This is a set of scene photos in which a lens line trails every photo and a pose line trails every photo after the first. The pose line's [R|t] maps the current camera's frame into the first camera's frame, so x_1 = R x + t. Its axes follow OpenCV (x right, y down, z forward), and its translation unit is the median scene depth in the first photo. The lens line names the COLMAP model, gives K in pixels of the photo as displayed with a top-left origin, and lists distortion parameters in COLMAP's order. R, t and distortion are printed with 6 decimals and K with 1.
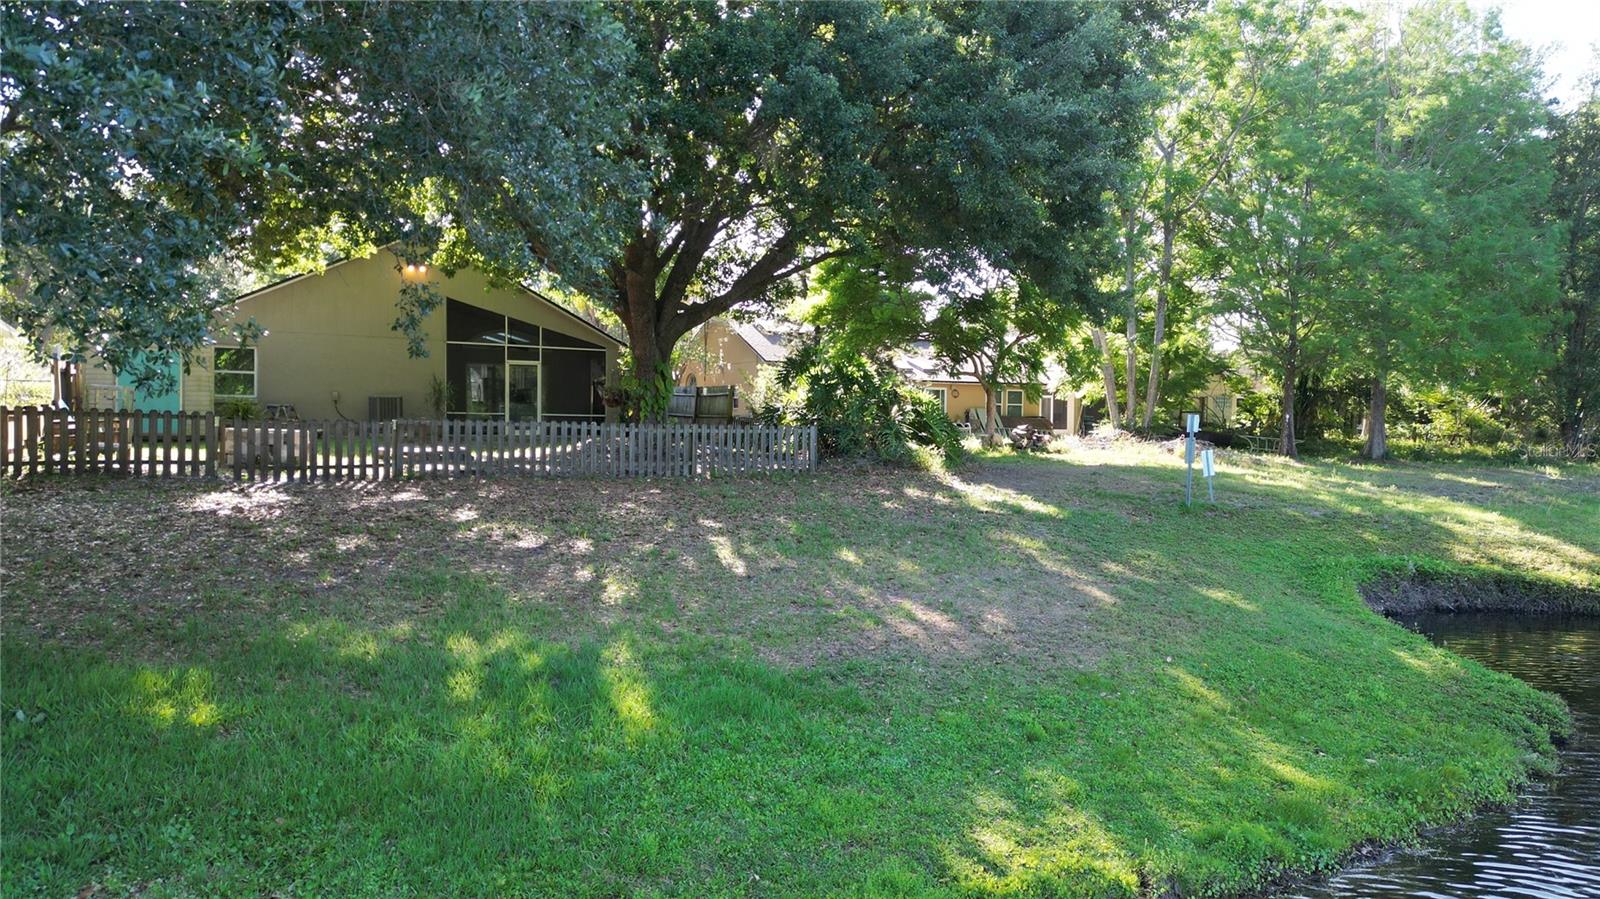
lens RADIAL K [[1112.4, 0, 791.3], [0, 1112.4, 443.9], [0, 0, 1]] dist [0.089923, -0.091164]
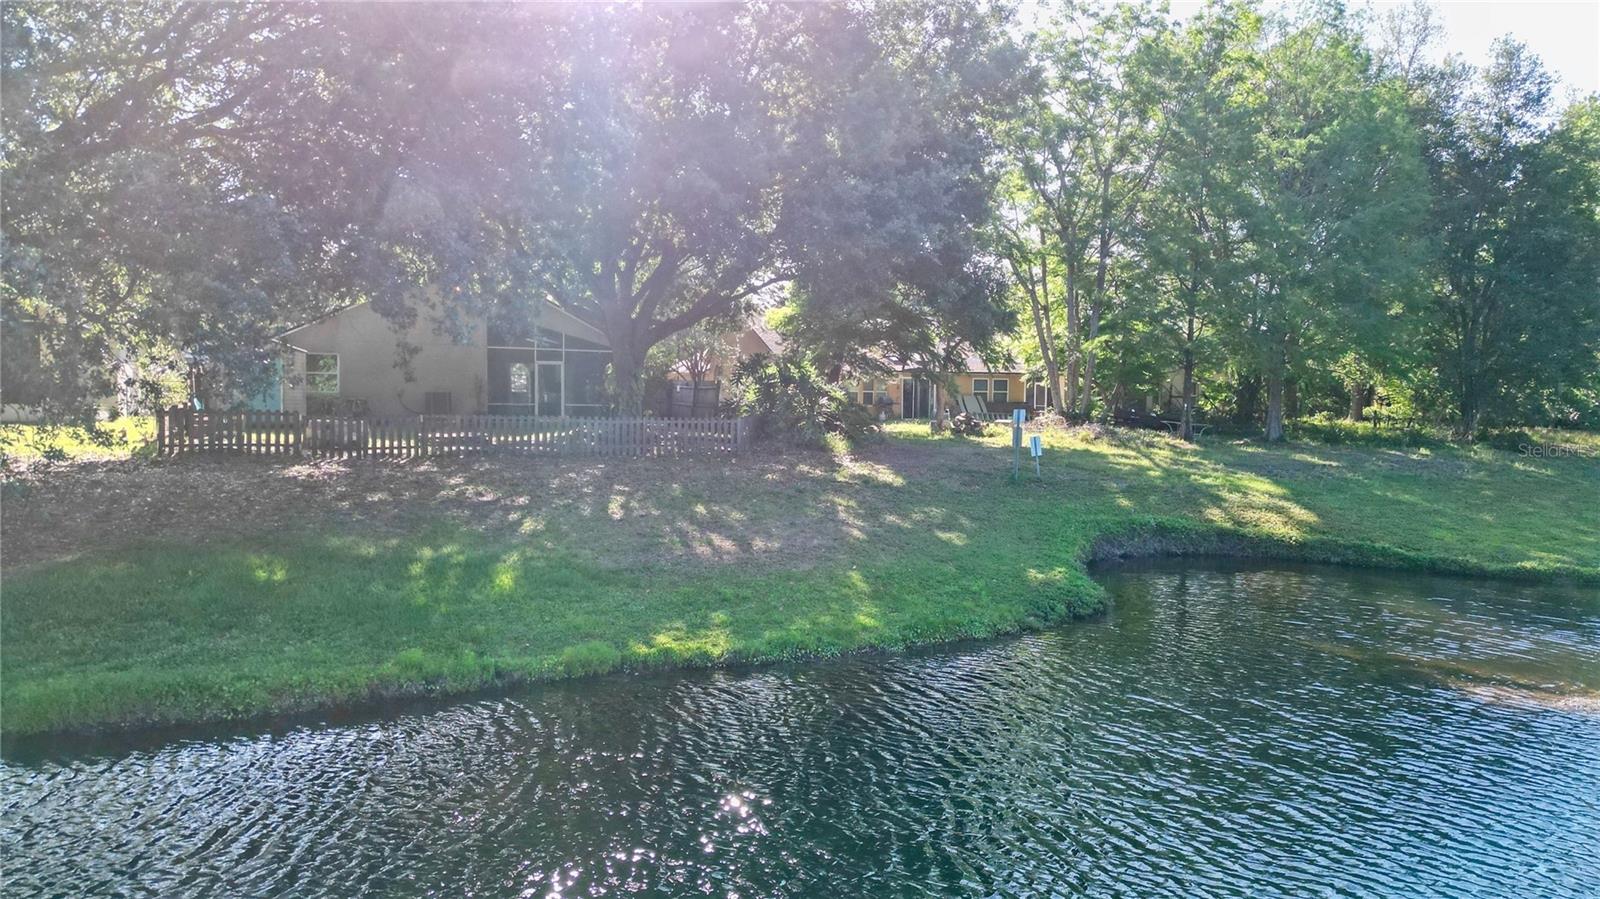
lens RADIAL K [[1112.4, 0, 791.3], [0, 1112.4, 443.9], [0, 0, 1]] dist [0.089923, -0.091164]
pose [[0.996842, 0.001537, -0.079398, 0.247624], [-0.000017, 0.999817, 0.019150, -0.013429], [0.079412, -0.019089, 0.996659, -0.415593]]
